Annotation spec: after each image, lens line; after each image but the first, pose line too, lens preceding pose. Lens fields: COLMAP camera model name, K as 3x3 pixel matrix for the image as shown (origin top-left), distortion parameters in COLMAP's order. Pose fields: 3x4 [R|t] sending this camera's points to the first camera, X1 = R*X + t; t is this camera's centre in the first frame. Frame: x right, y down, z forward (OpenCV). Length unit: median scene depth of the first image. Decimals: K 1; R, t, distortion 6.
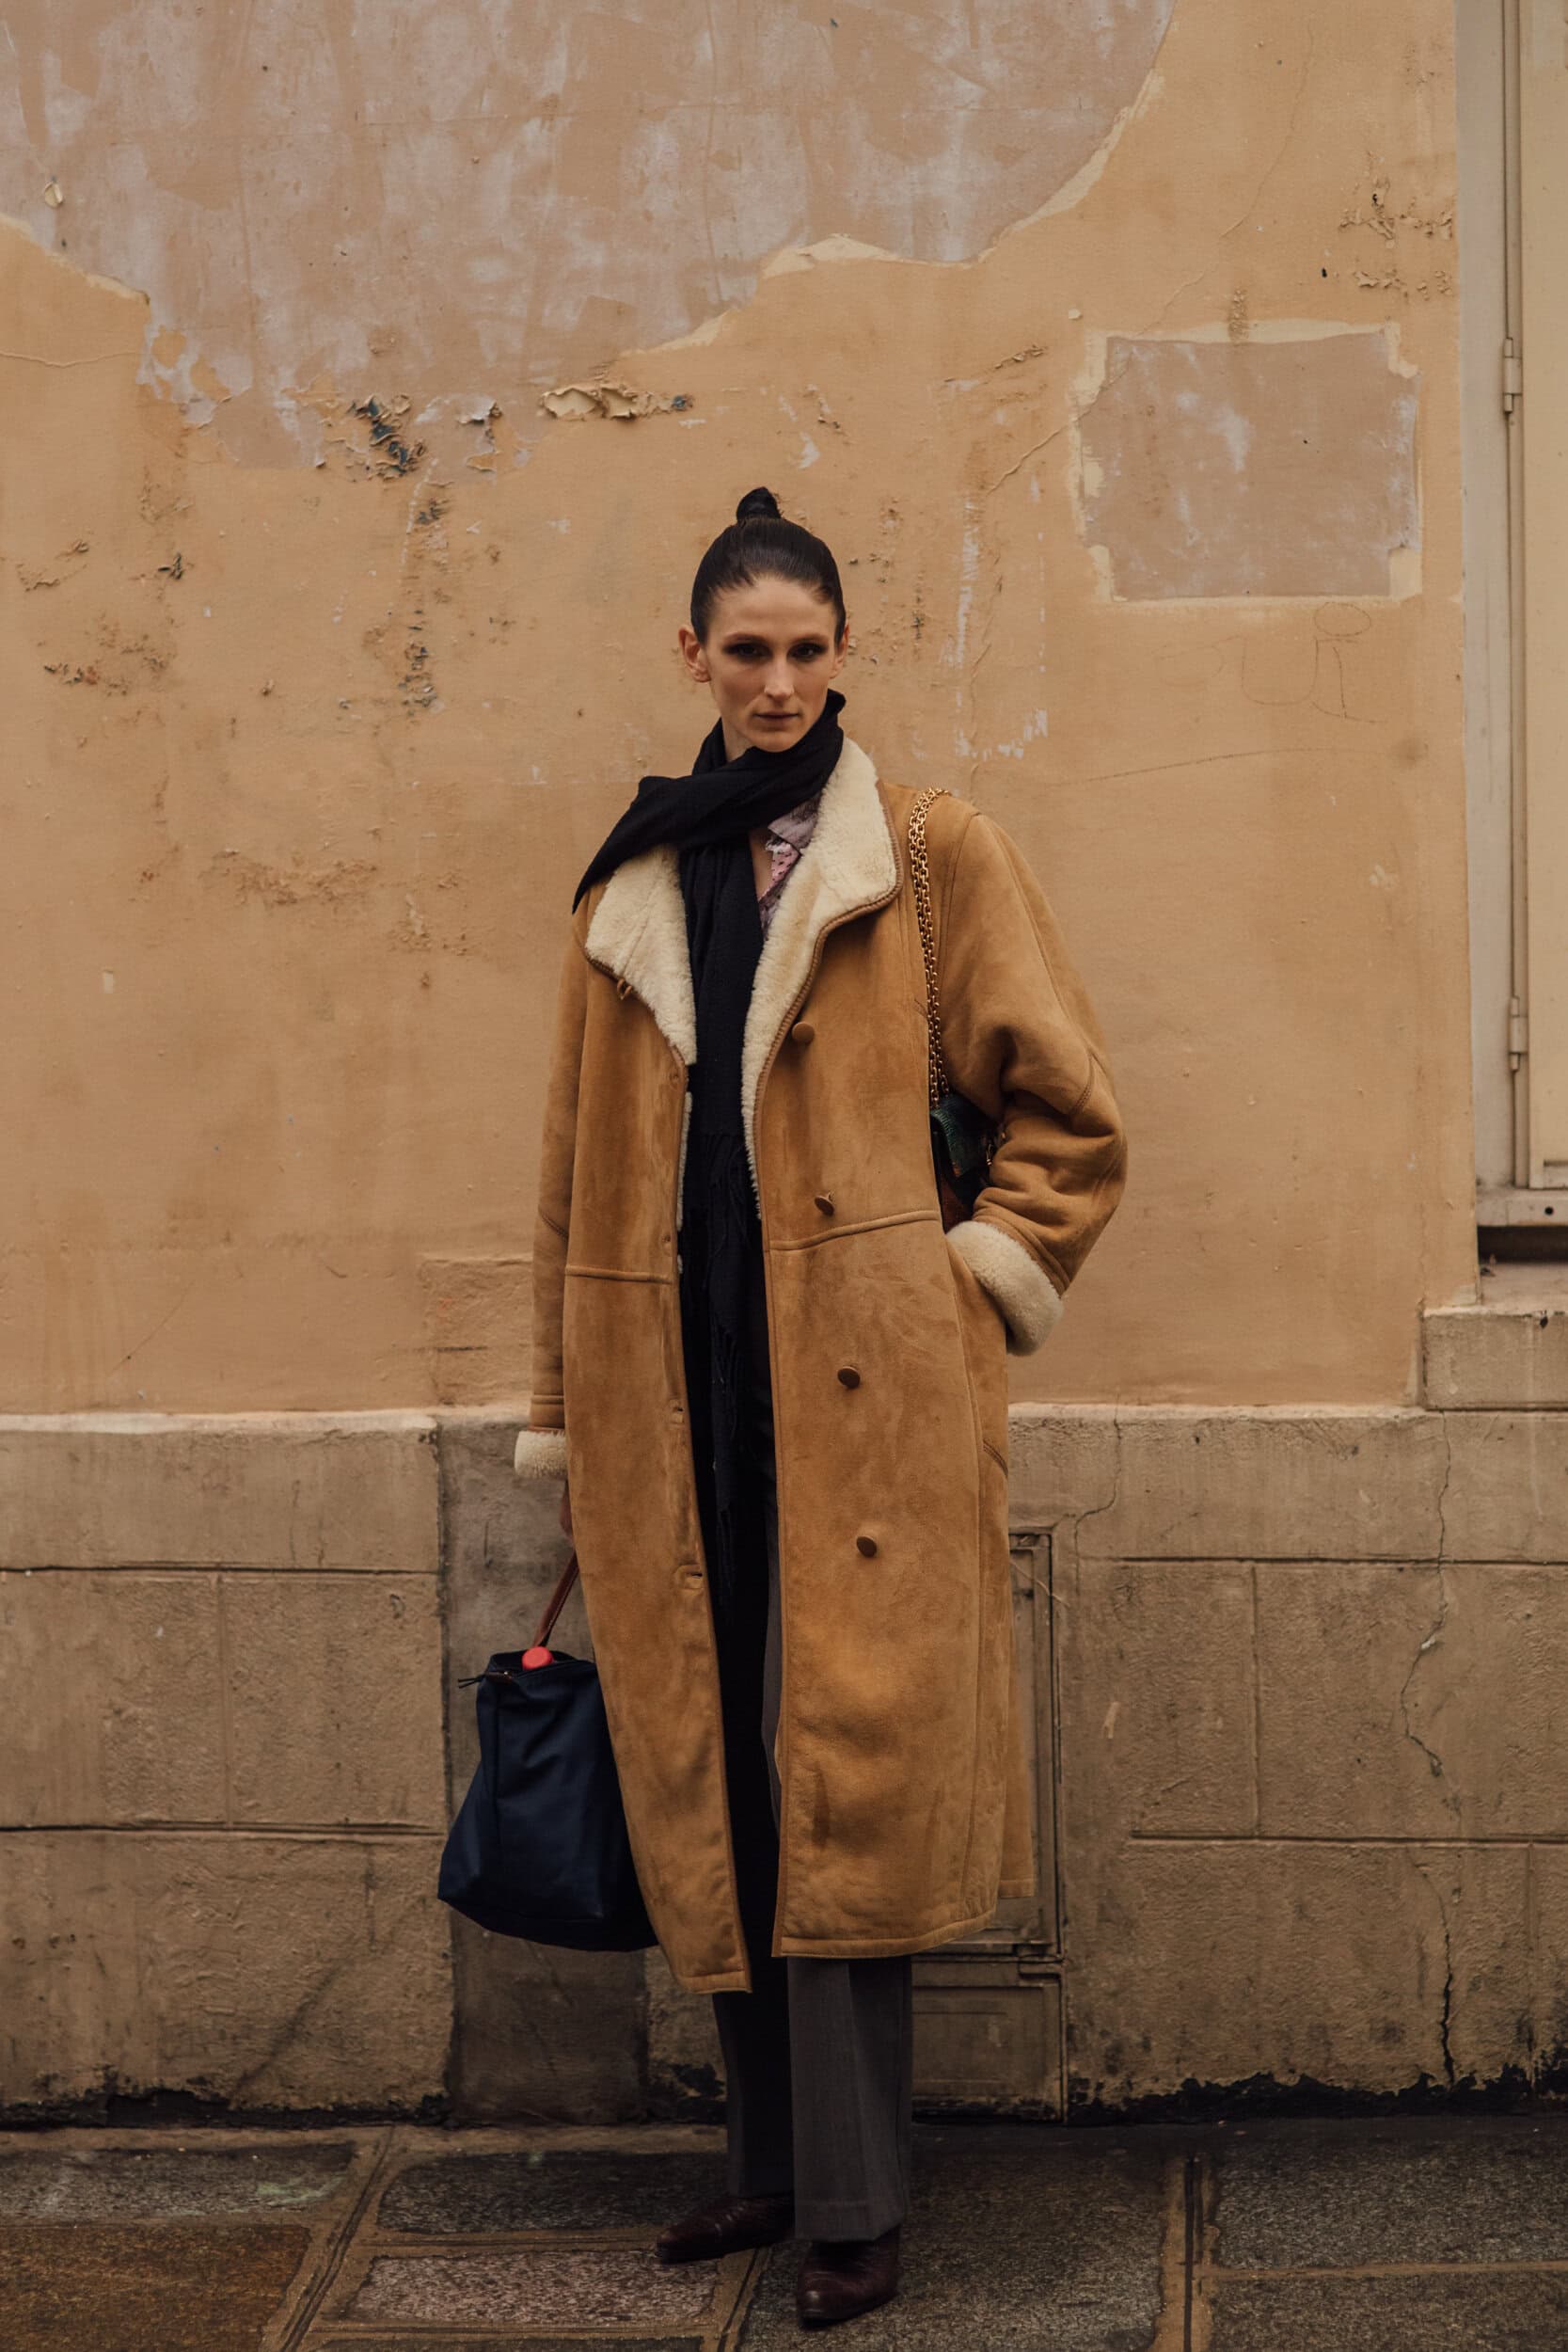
lens RADIAL K [[5800.4, 0, 784.0], [0, 5800.4, 1176.0], [0, 0, 1]] dist [-0.018921, -0.287778]
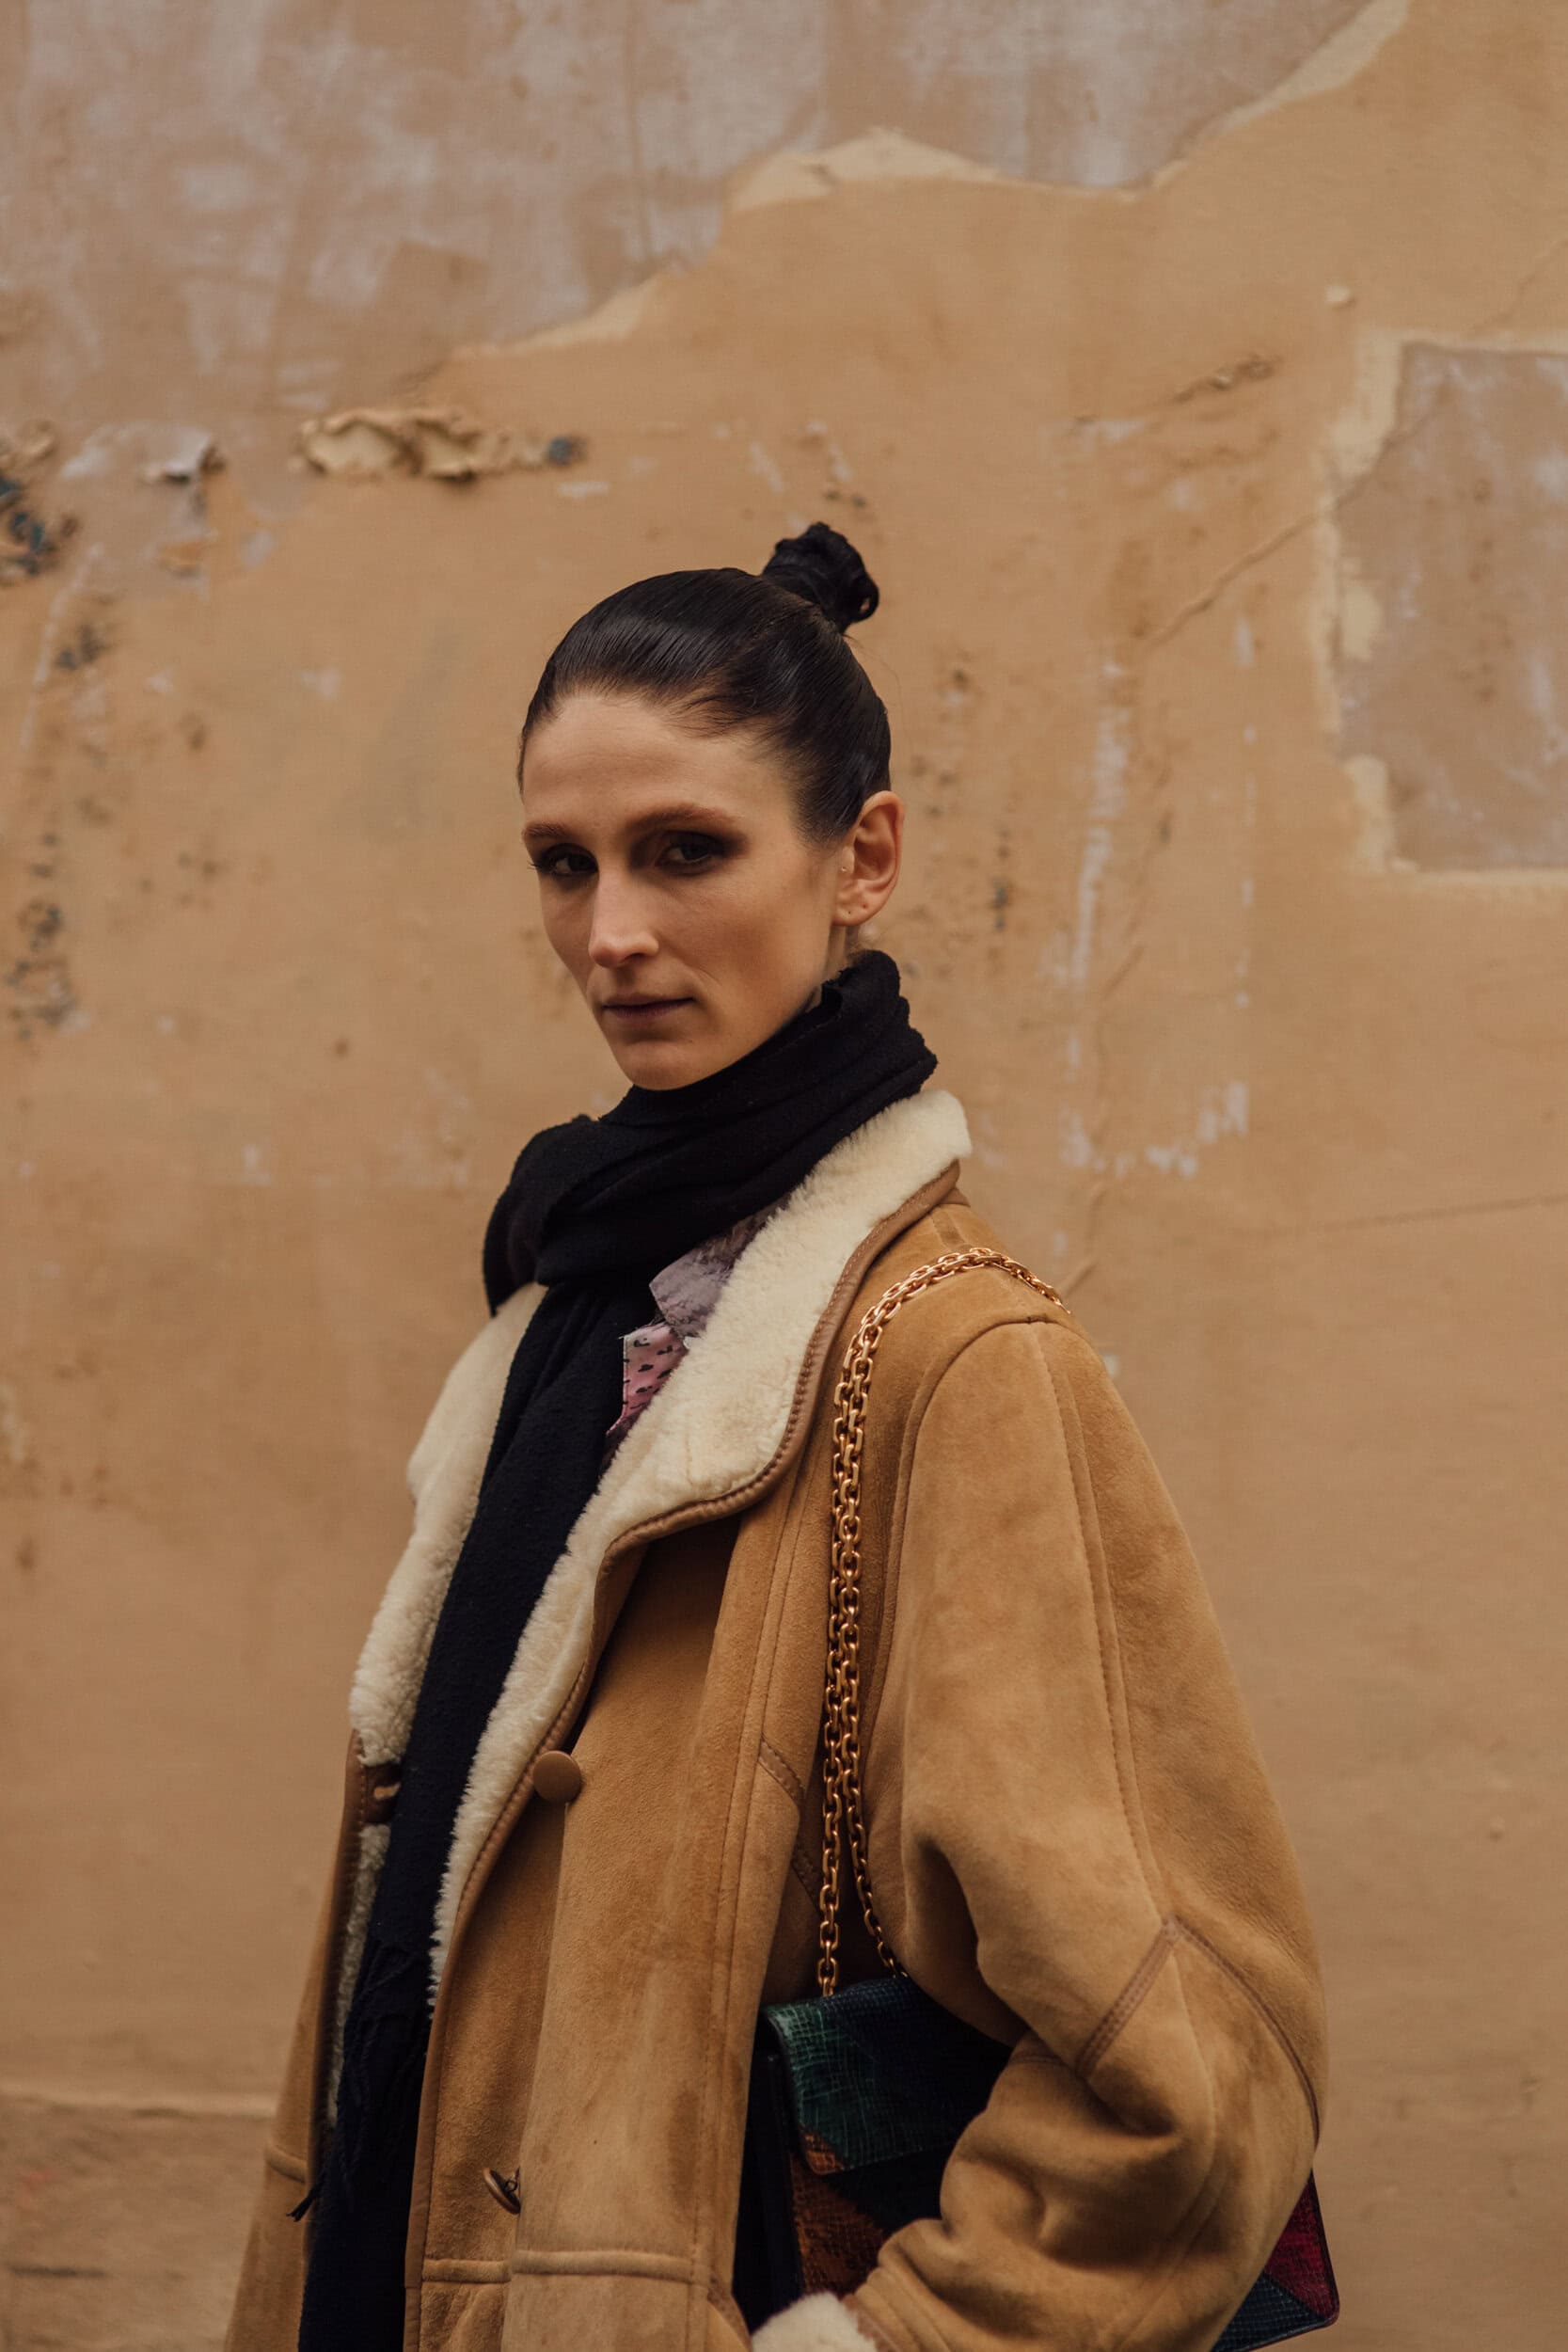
lens RADIAL K [[5800.4, 0, 784.0], [0, 5800.4, 1176.0], [0, 0, 1]] dist [-0.018921, -0.287778]
pose [[0.994953, 0.047480, -0.088402, 0.049912], [-0.053479, 0.996334, -0.066769, -0.036826], [0.084908, 0.071159, 0.993845, 0.500561]]
